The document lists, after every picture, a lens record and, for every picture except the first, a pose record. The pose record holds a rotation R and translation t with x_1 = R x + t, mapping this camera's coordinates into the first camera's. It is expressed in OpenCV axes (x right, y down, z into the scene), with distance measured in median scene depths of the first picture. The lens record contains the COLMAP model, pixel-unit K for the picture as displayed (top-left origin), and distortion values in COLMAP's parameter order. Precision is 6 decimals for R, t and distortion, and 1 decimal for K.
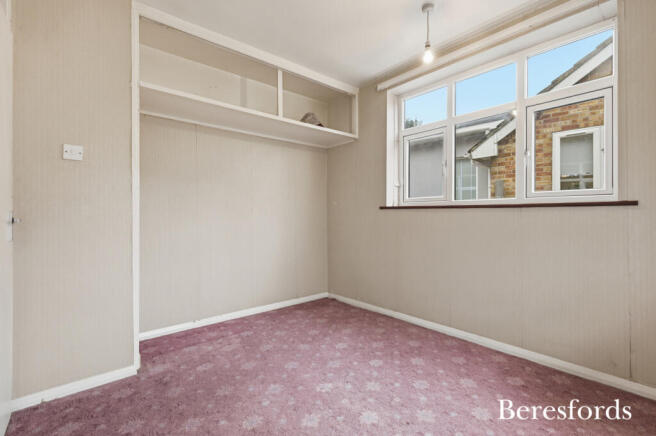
lens RADIAL K [[300.6, 0, 328.6], [0, 300.6, 215.3], [0, 0, 1]] dist [-0.003551, -0.000628]
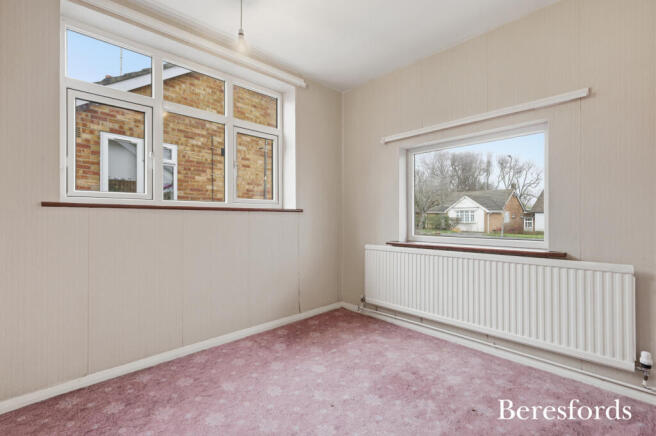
lens RADIAL K [[300.6, 0, 328.4], [0, 300.6, 218.1], [0, 0, 1]] dist [-0.003551, -0.000628]
pose [[-0.082192, -0.003631, 0.996610, -0.281183], [0.000054, 0.999993, 0.003648, -0.001539], [-0.996617, 0.000354, -0.082191, 0.371800]]
